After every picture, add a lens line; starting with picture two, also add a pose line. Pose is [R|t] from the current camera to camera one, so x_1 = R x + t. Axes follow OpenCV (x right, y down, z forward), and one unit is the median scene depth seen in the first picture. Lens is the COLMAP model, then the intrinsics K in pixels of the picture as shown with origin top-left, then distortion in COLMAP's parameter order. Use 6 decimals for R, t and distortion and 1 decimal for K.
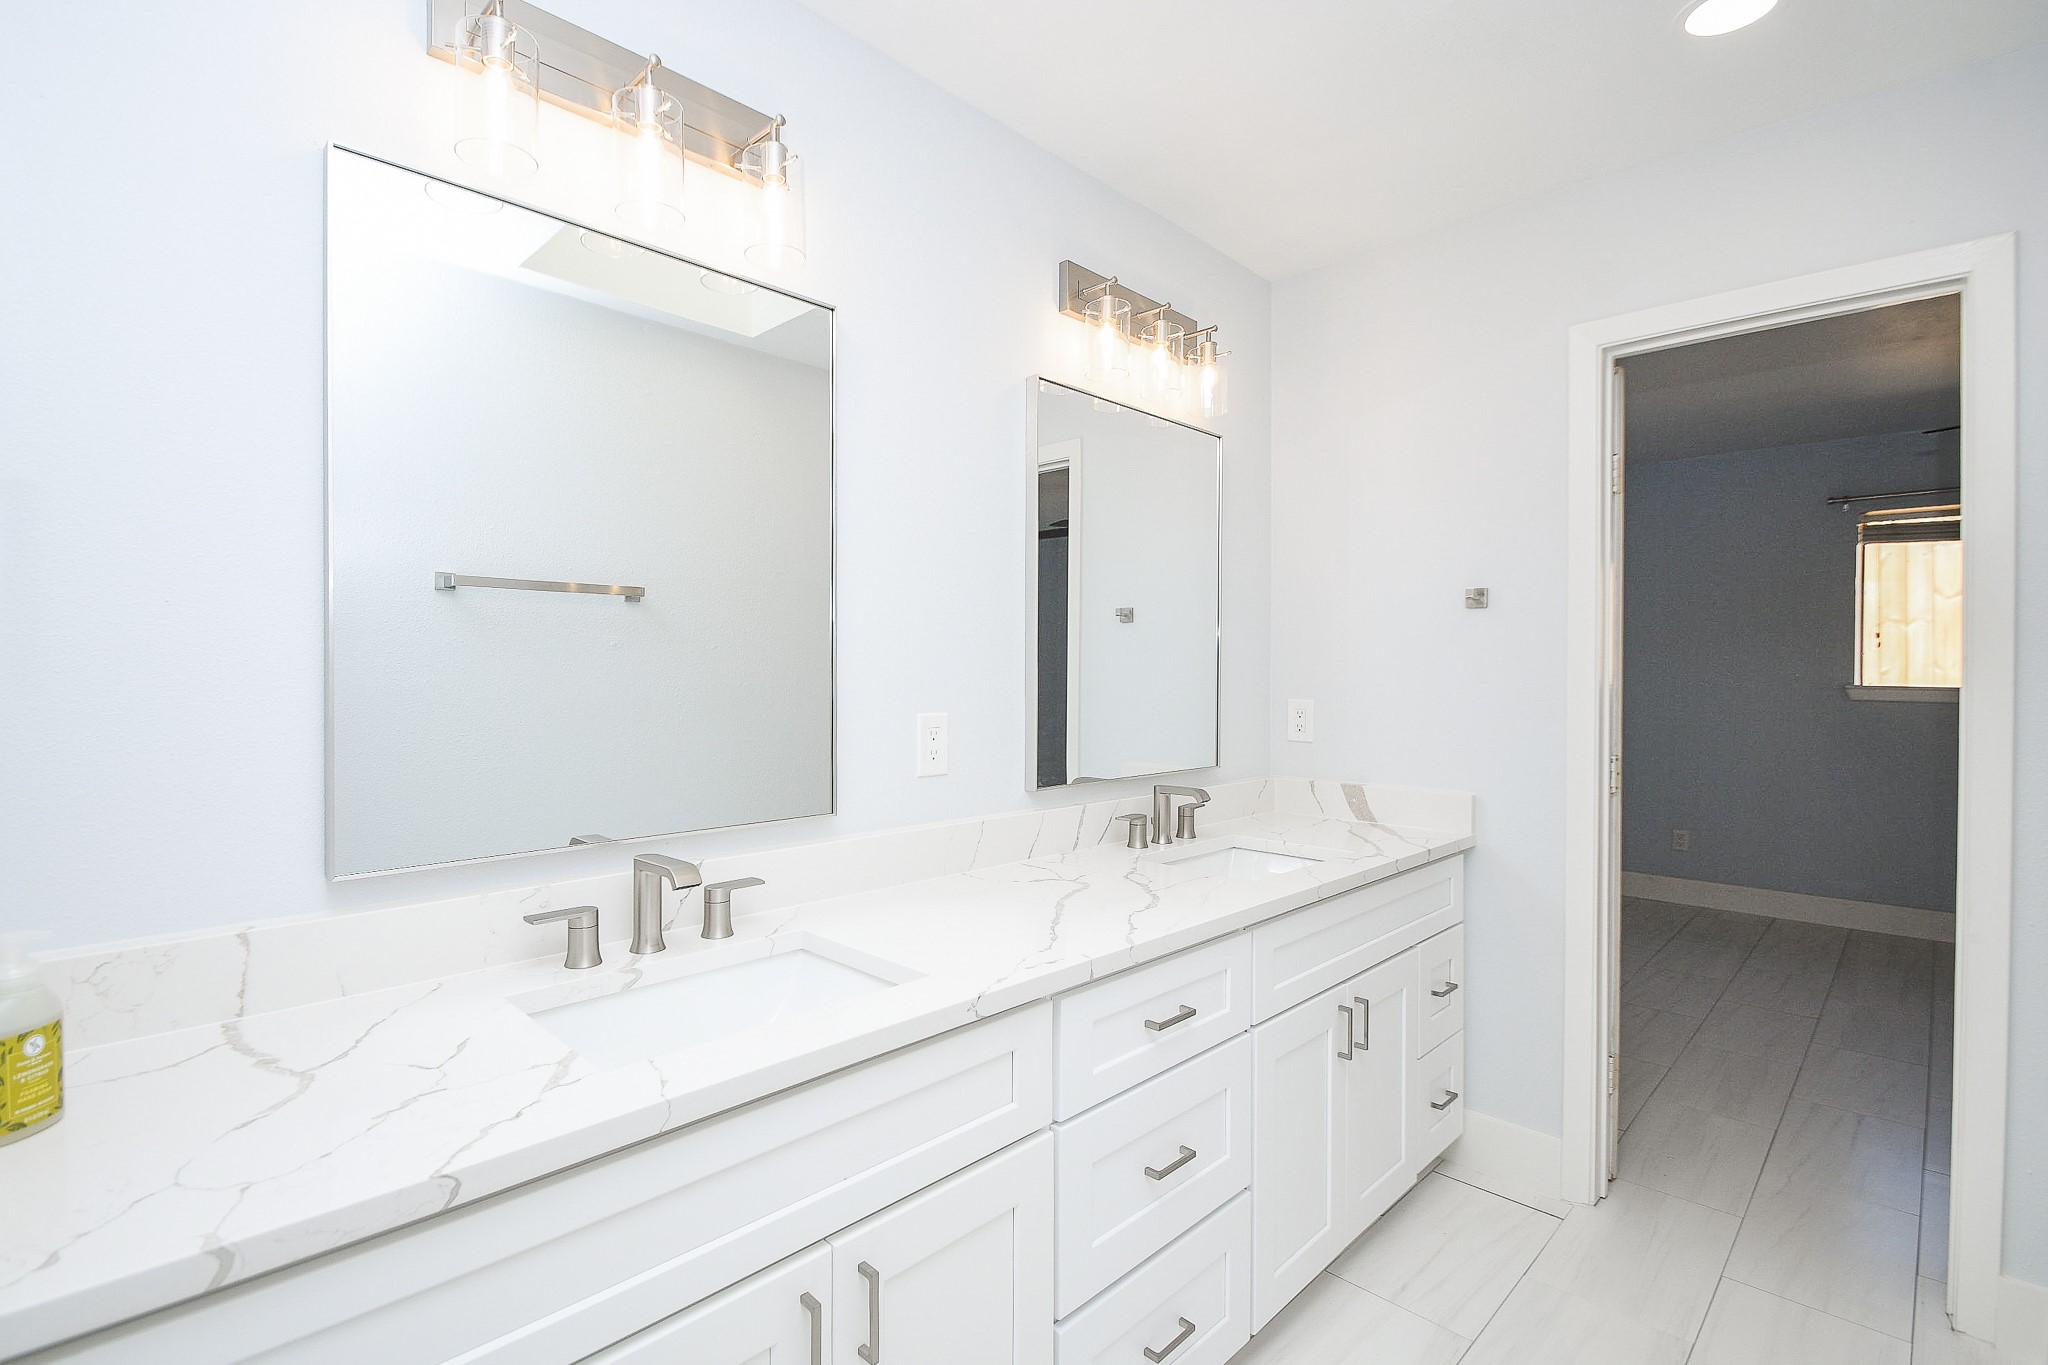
lens RADIAL K [[932.8, 0, 998.5], [0, 932.8, 696.2], [0, 0, 1]] dist [0.008370, -0.000237]
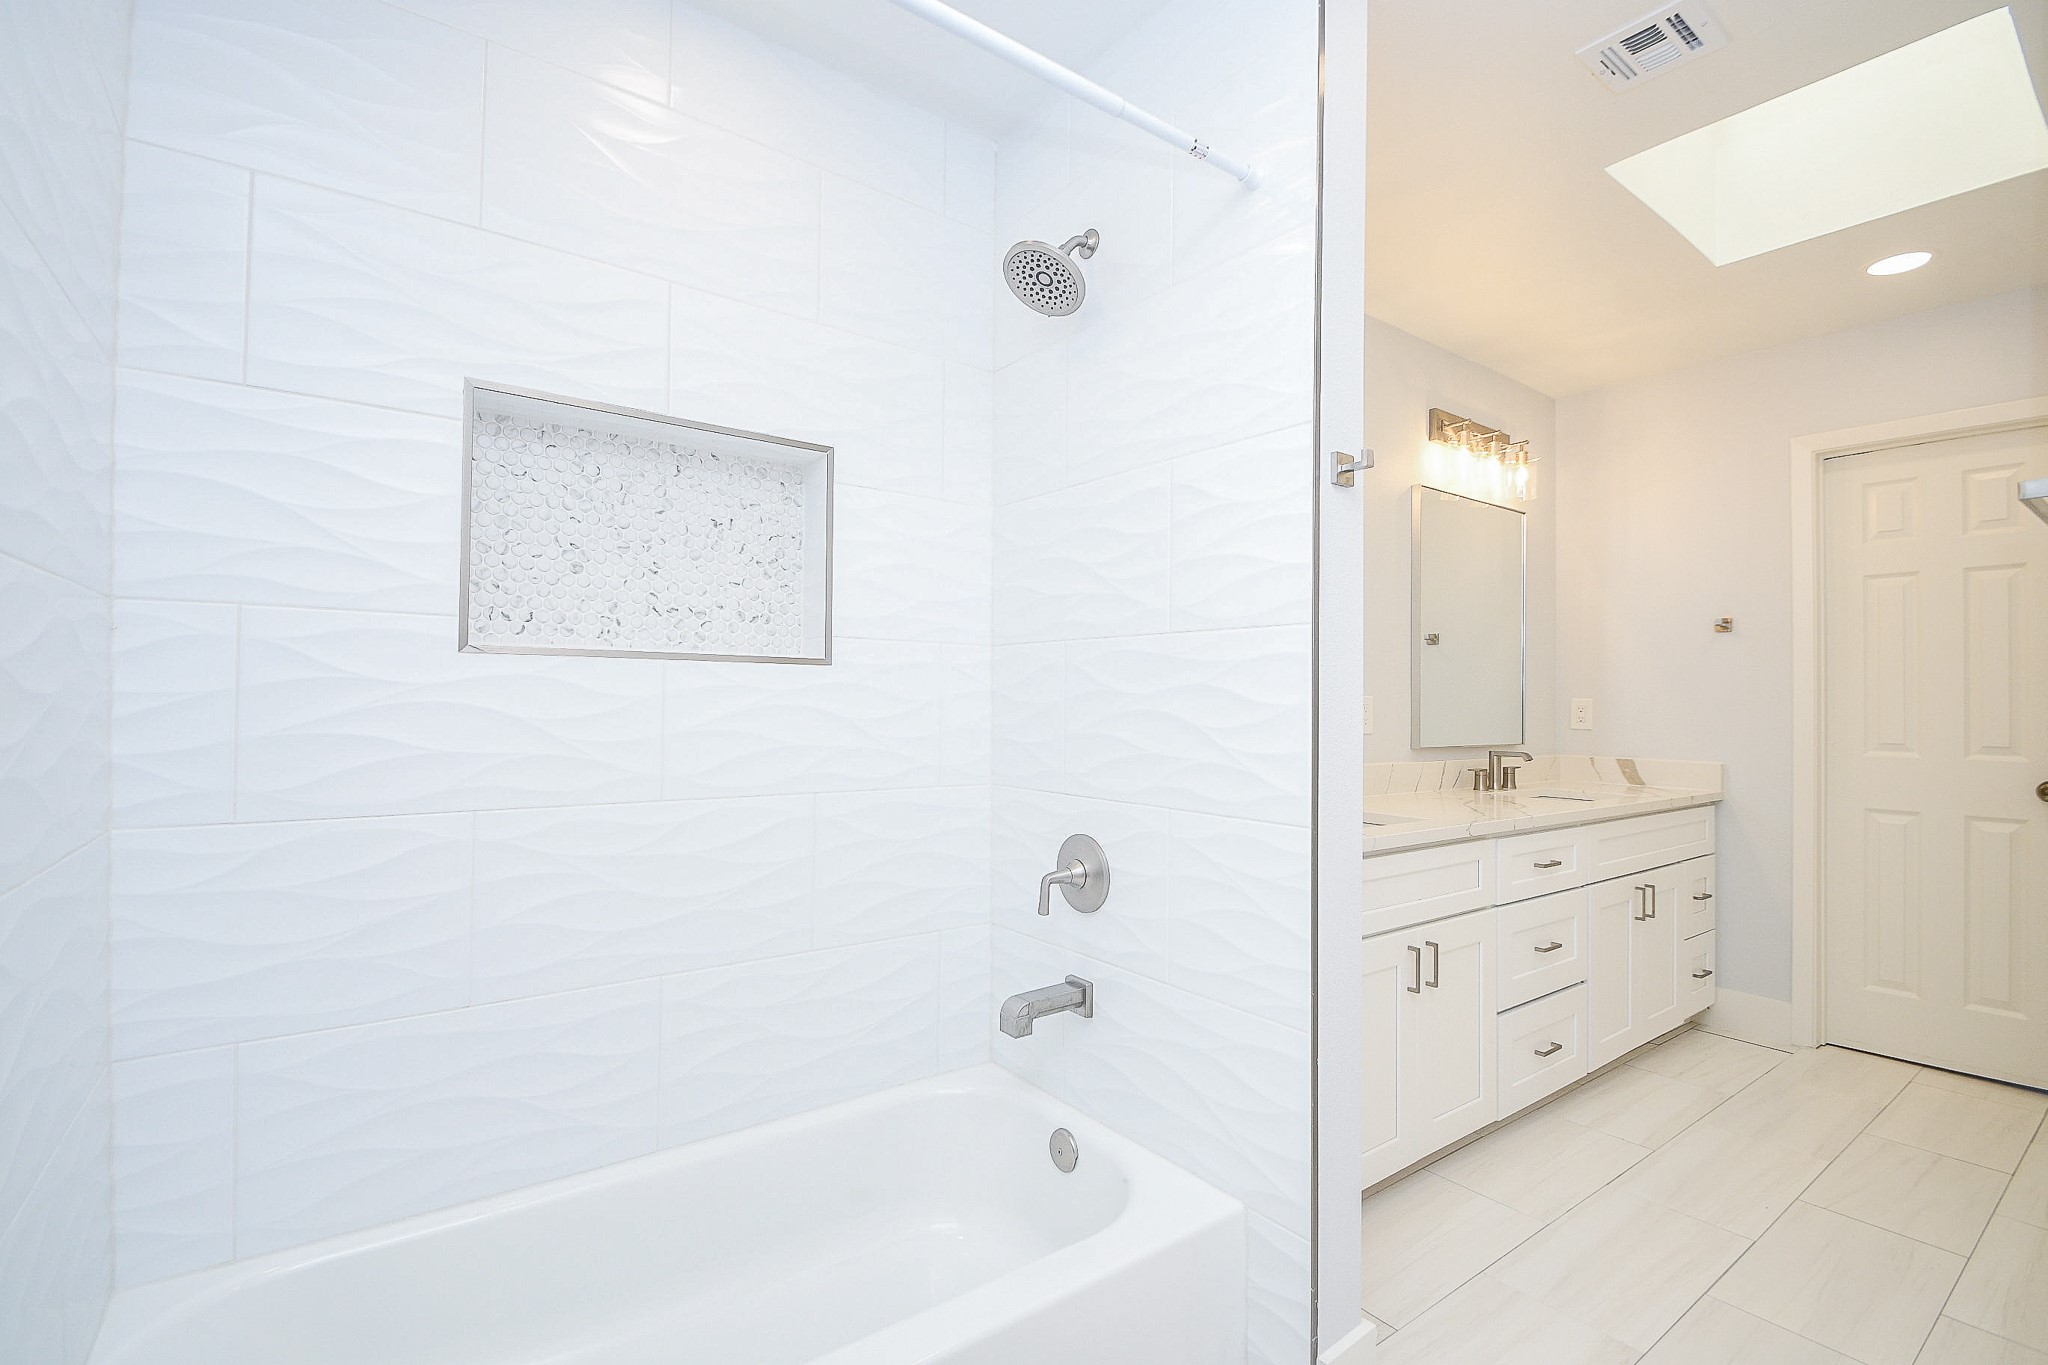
lens RADIAL K [[944.0, 0, 1027.6], [0, 944.0, 697.8], [0, 0, 1]] dist [0.001629, 0.000323]
pose [[0.991497, 0.010663, -0.129689, -0.363087], [-0.015234, 0.999295, -0.034302, 0.073144], [0.129232, 0.035986, 0.990961, -0.579627]]
